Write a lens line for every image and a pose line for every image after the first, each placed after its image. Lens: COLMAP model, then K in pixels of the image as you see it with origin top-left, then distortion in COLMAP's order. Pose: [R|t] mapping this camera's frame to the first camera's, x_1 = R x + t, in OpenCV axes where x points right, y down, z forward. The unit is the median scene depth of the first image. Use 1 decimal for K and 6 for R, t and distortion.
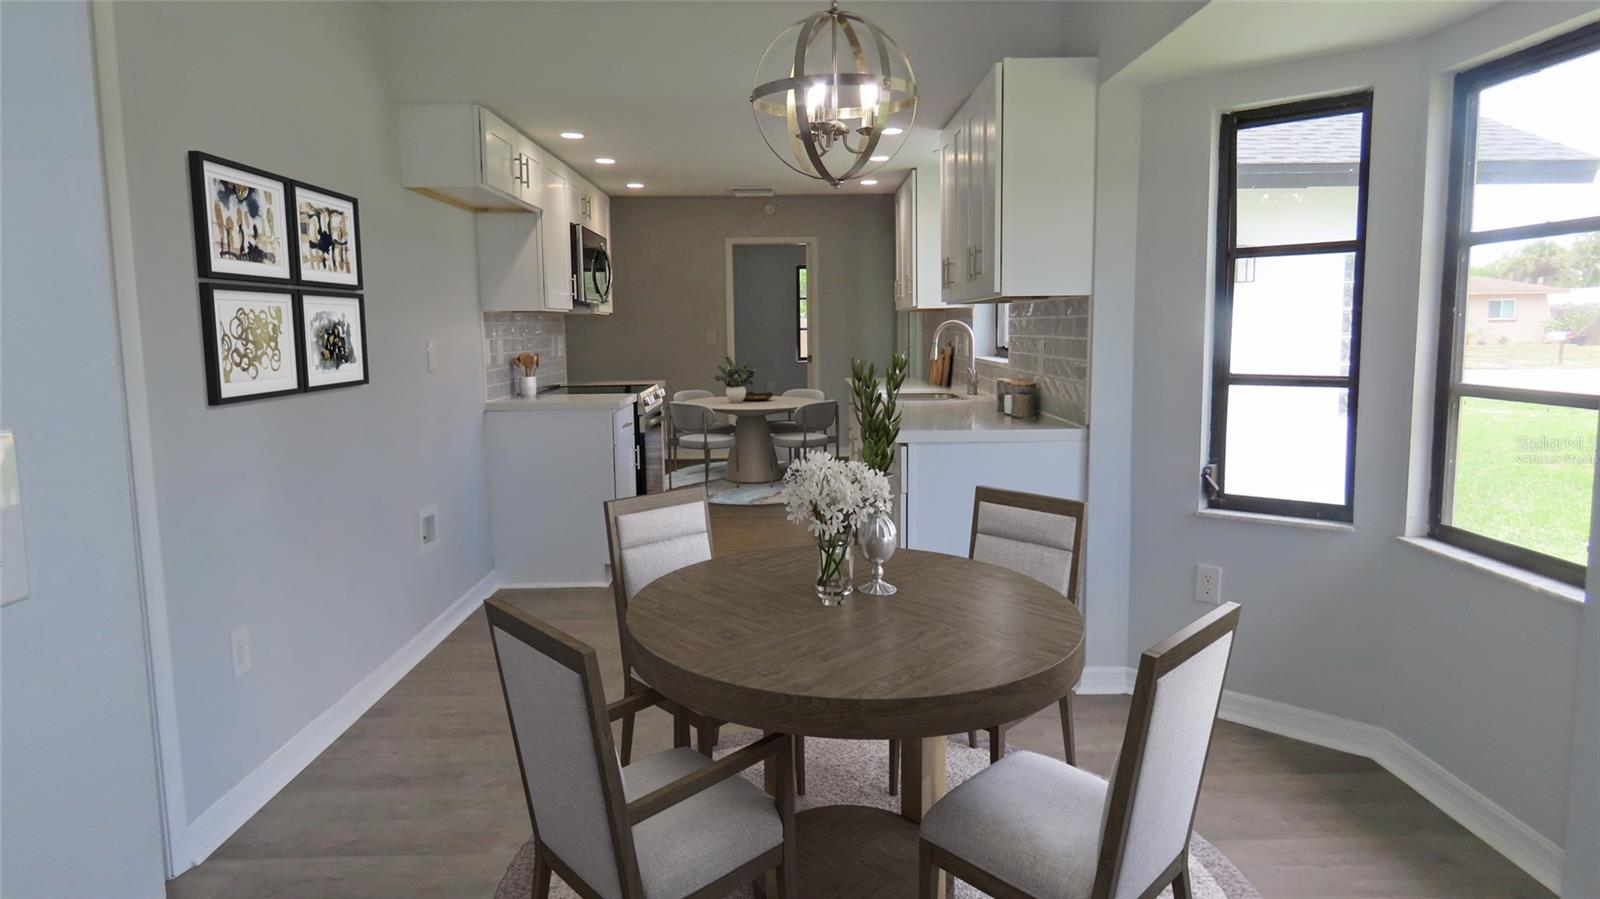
lens RADIAL K [[1014.3, 0, 799.0], [0, 1014.3, 458.8], [0, 0, 1]] dist [-0.005038, -0.000025]
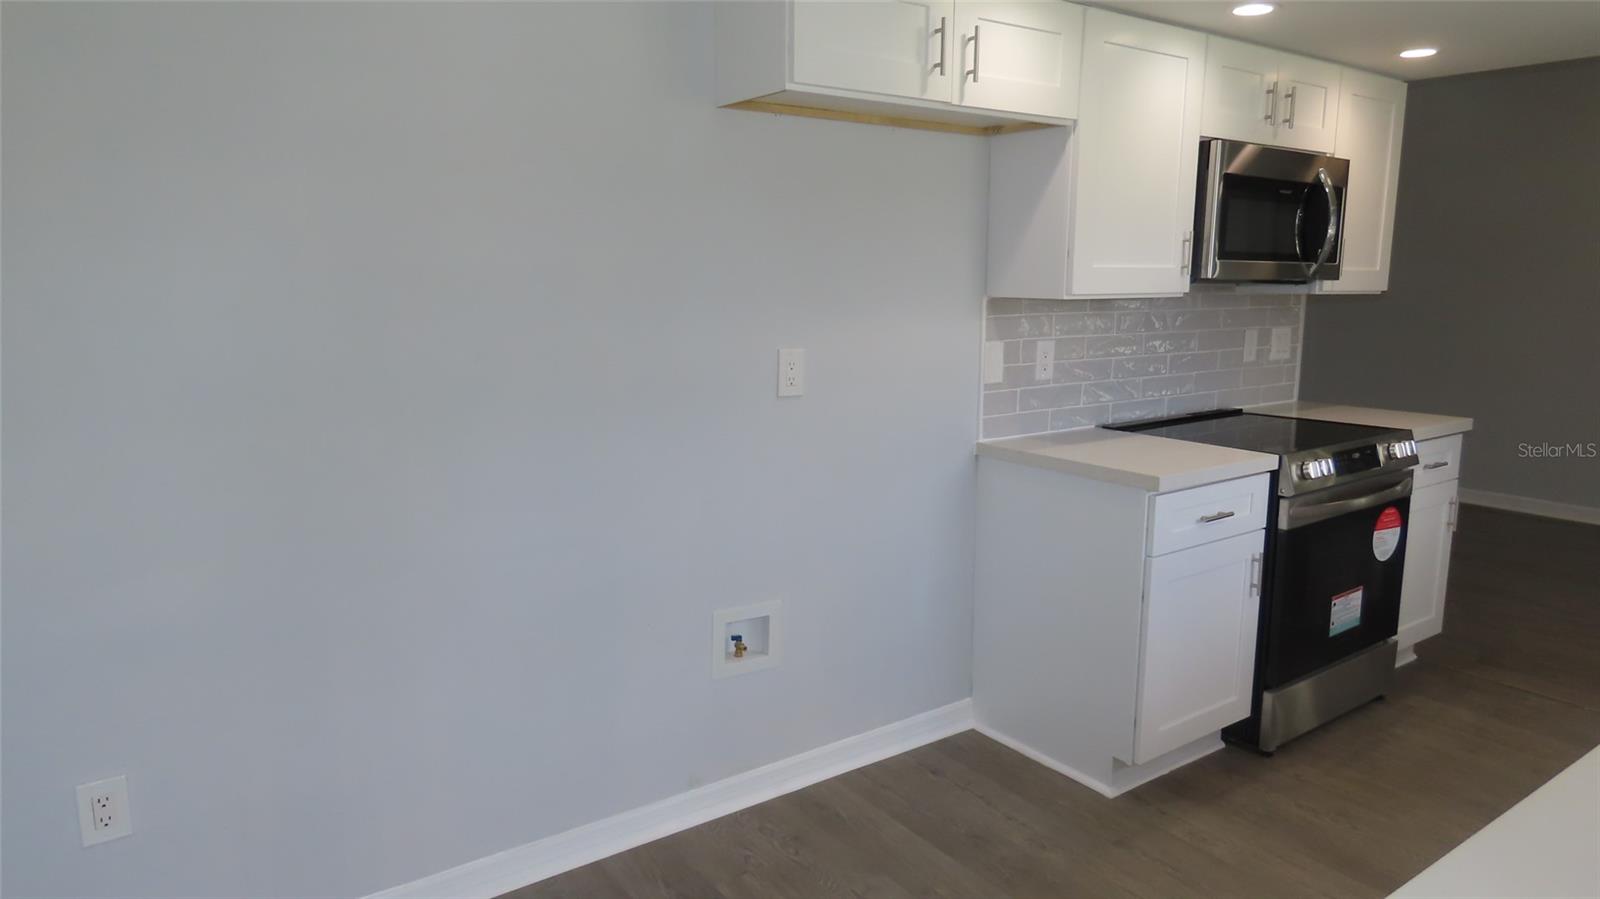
lens RADIAL K [[1010.0, 0, 800.0], [0, 1010.0, 449.5], [0, 0, 1]] dist [-0.007134, 0.002004]
pose [[0.569486, 0.152964, -0.807643, 0.154151], [-0.116475, 0.987636, 0.104924, -0.118478], [0.813707, 0.034318, 0.580261, 0.624877]]
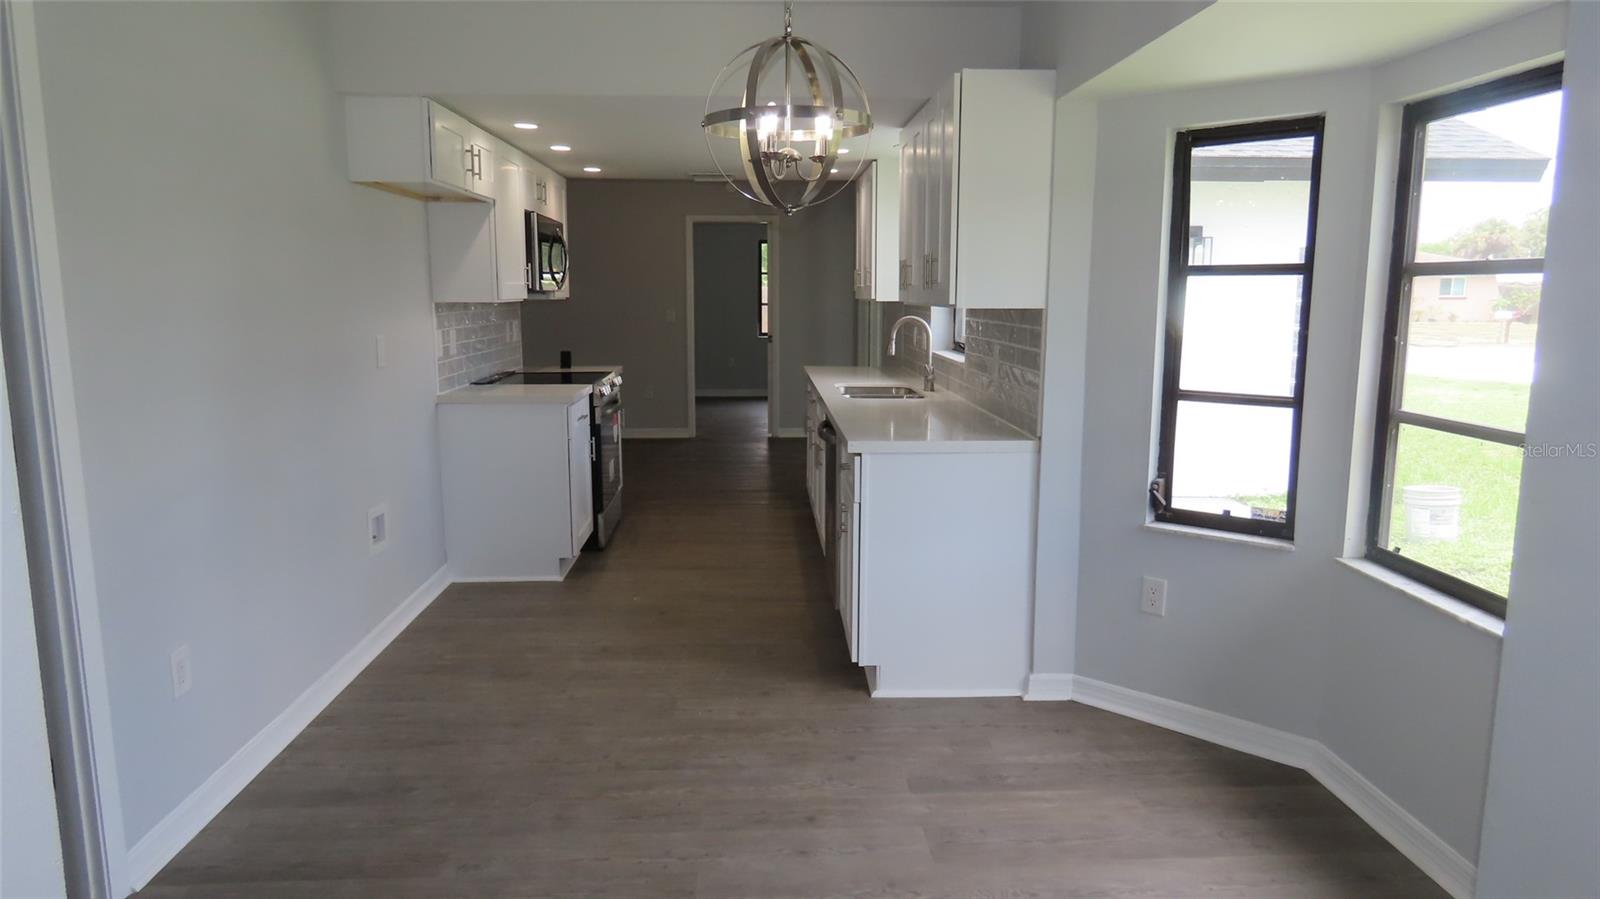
lens RADIAL K [[1014.3, 0, 799.0], [0, 1014.3, 458.8], [0, 0, 1]] dist [-0.005038, -0.000025]
pose [[0.999267, 0.009116, 0.037185, 0.006918], [-0.010422, 0.999330, 0.035079, -0.036226], [-0.036840, -0.035441, 0.998693, 0.000854]]
